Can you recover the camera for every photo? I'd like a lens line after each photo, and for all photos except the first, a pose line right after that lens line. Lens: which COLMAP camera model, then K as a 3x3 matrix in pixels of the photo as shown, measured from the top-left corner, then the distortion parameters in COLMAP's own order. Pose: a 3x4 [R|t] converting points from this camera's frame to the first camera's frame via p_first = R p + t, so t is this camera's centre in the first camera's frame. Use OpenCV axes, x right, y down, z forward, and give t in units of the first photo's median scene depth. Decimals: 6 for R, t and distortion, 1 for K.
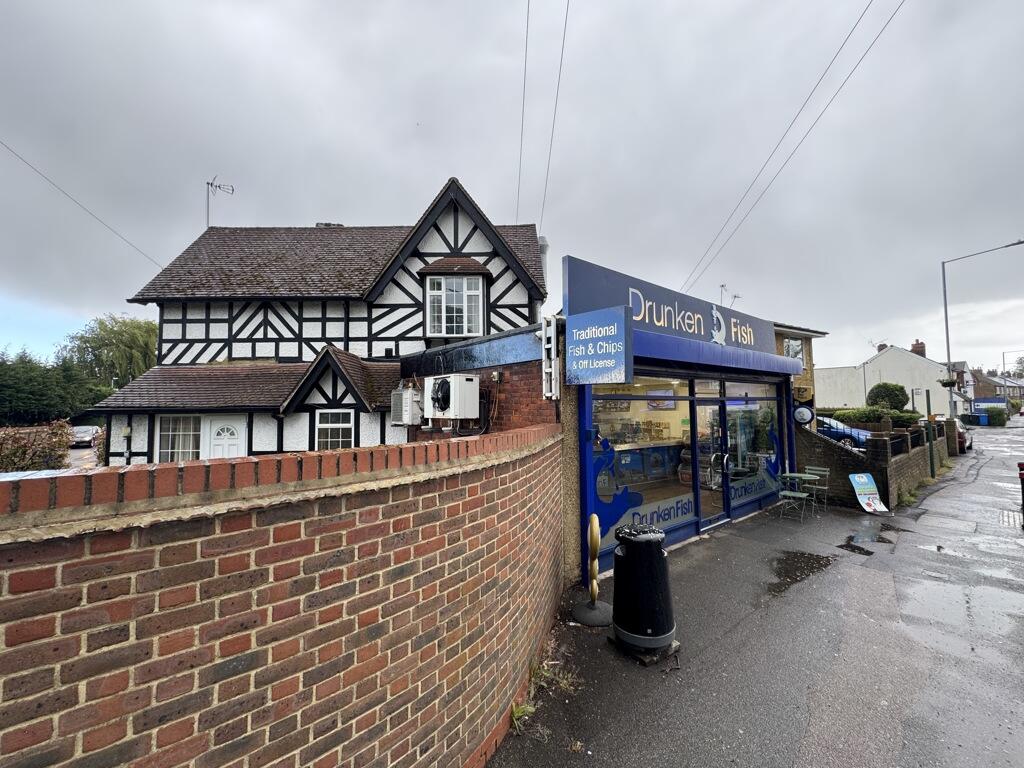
lens RADIAL K [[407.5, 0, 510.8], [0, 407.5, 382.8], [0, 0, 1]] dist [-0.002861, 0.000471]
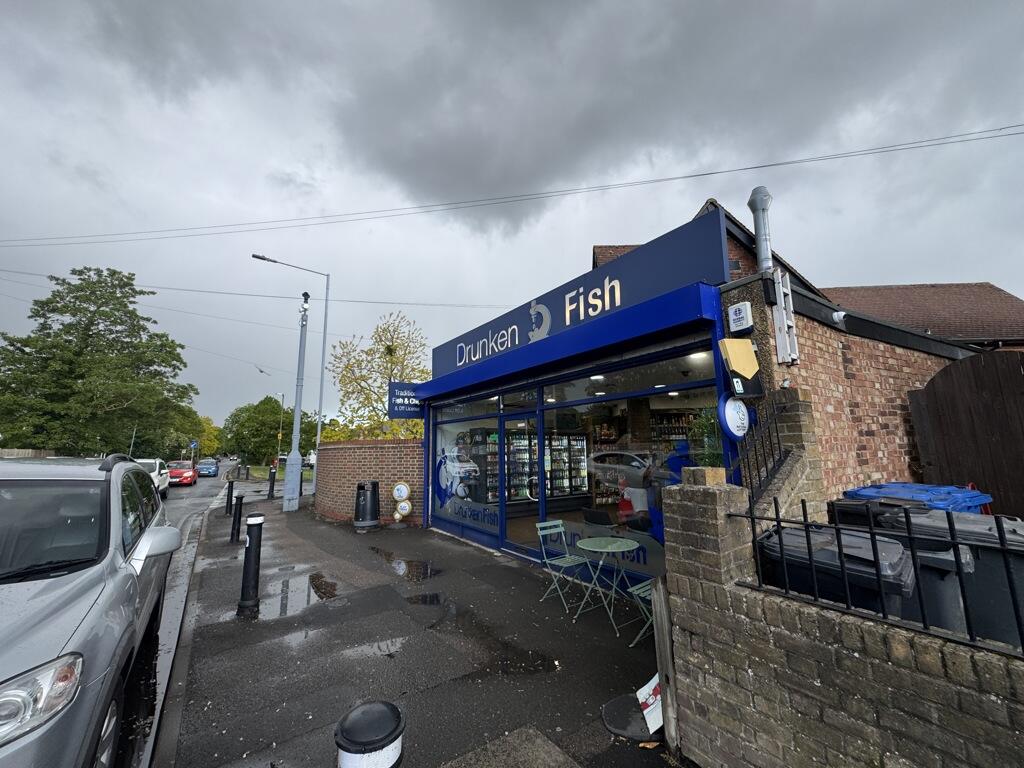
lens RADIAL K [[407.5, 0, 512.8], [0, 407.5, 380.4], [0, 0, 1]] dist [-0.002861, 0.000471]
pose [[-0.063859, -0.157618, -0.985433, 1.048364], [0.075787, 0.983831, -0.162273, 0.088452], [0.995077, -0.085046, -0.050881, 0.777515]]
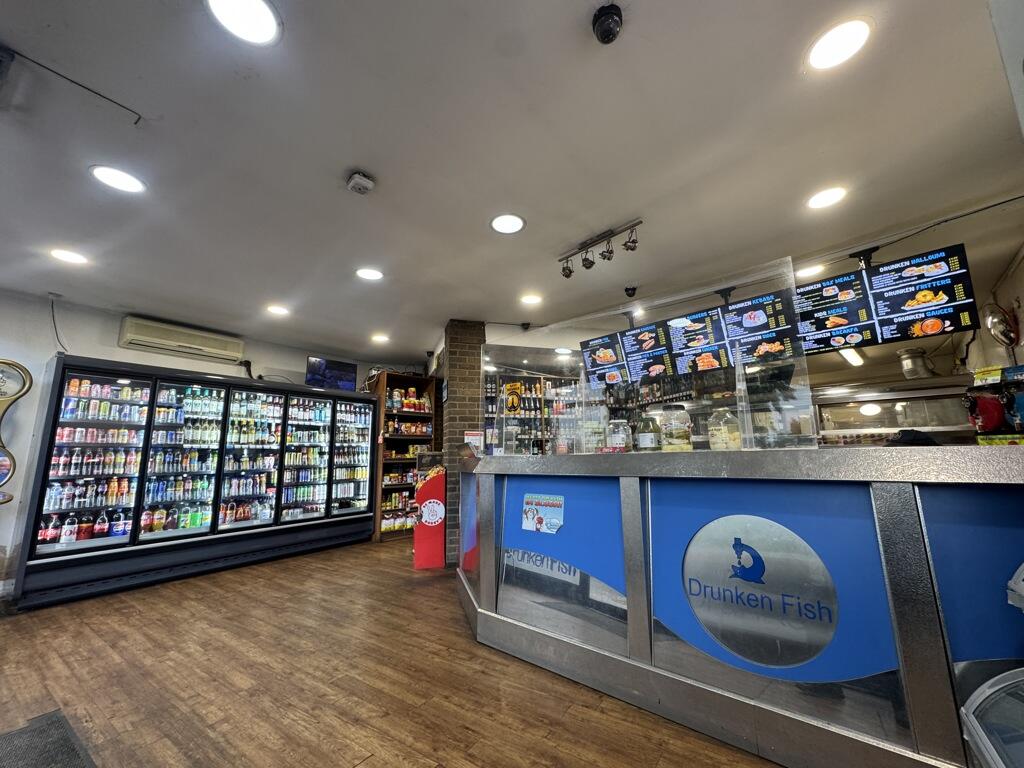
lens RADIAL K [[407.5, 0, 512.7], [0, 407.5, 383.2], [0, 0, 1]] dist [-0.002861, 0.000471]
pose [[0.299272, -0.164379, -0.939902, 0.531391], [0.069487, 0.986188, -0.150349, 0.147058], [0.951634, -0.020315, 0.306560, 0.924976]]
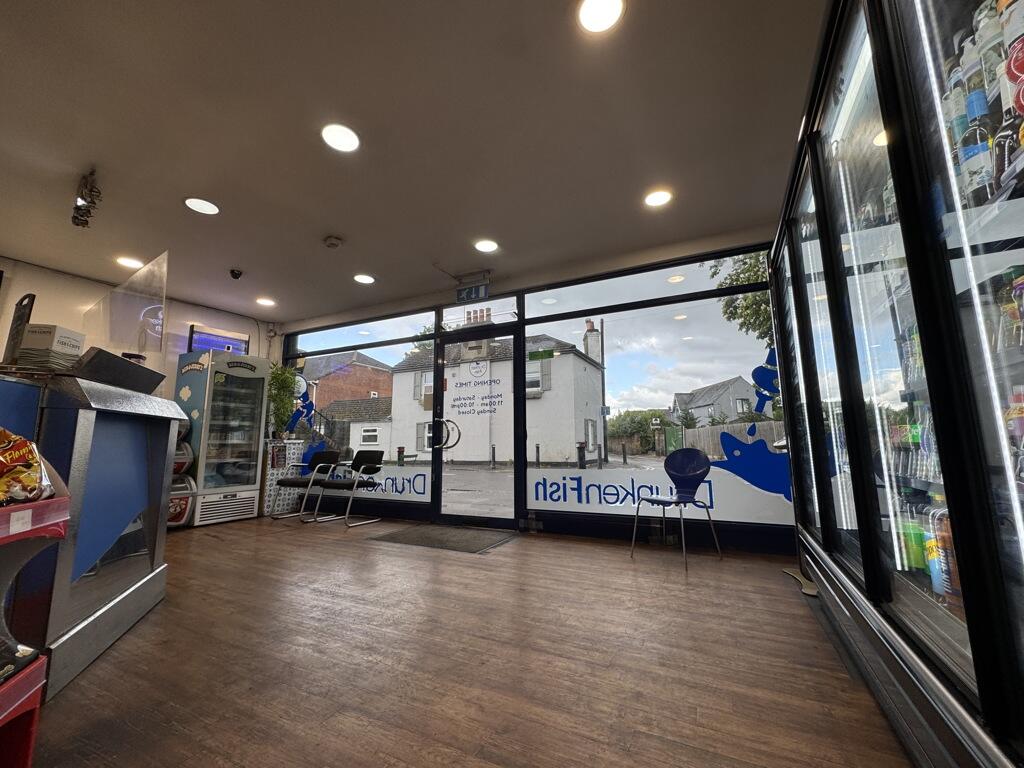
lens RADIAL K [[407.5, 0, 512.2], [0, 407.5, 383.1], [0, 0, 1]] dist [-0.002861, 0.000471]
pose [[-0.436401, 0.148923, 0.887342, -0.078583], [-0.040310, 0.981981, -0.184631, 0.180640], [-0.898849, -0.116342, -0.422534, 0.910431]]
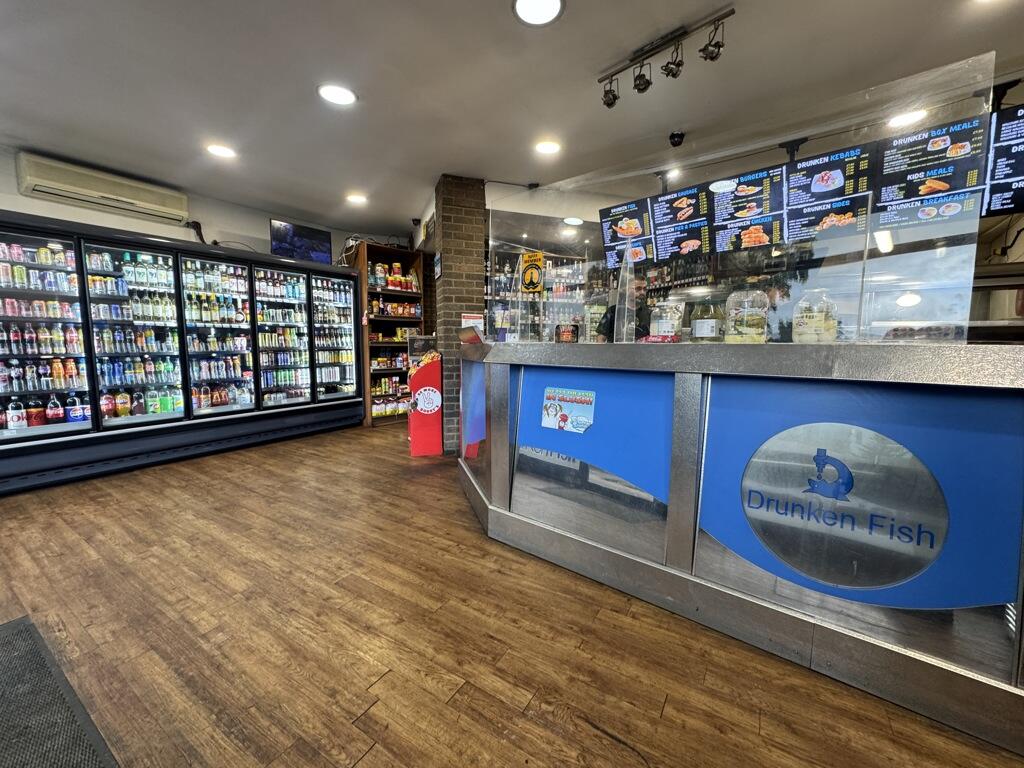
lens RADIAL K [[407.5, 0, 512.6], [0, 407.5, 382.8], [0, 0, 1]] dist [-0.002861, 0.000471]
pose [[0.338214, 0.106151, -0.935063, 0.477580], [0.046965, 0.990476, 0.129429, 0.145944], [0.939897, -0.087690, 0.330007, 0.920421]]
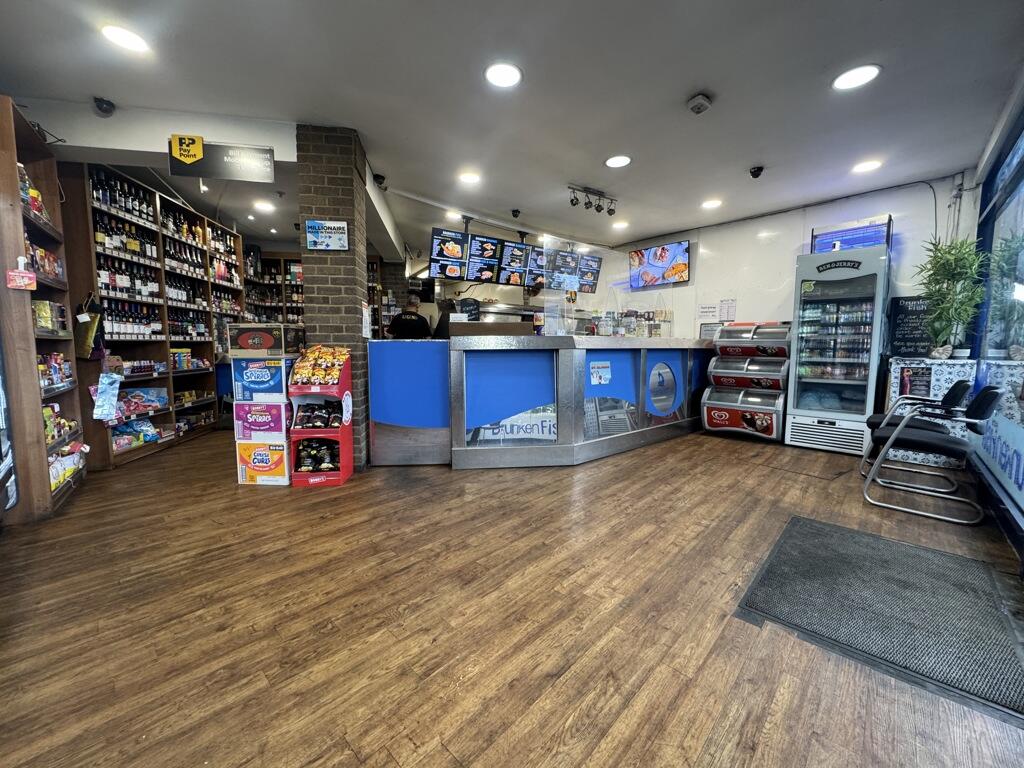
lens RADIAL K [[407.5, 0, 512.3], [0, 407.5, 382.4], [0, 0, 1]] dist [-0.002861, 0.000471]
pose [[0.988460, 0.001729, 0.151472, 0.137004], [-0.024219, 0.988876, 0.146757, 0.142323], [-0.149533, -0.148732, 0.977506, 0.636185]]
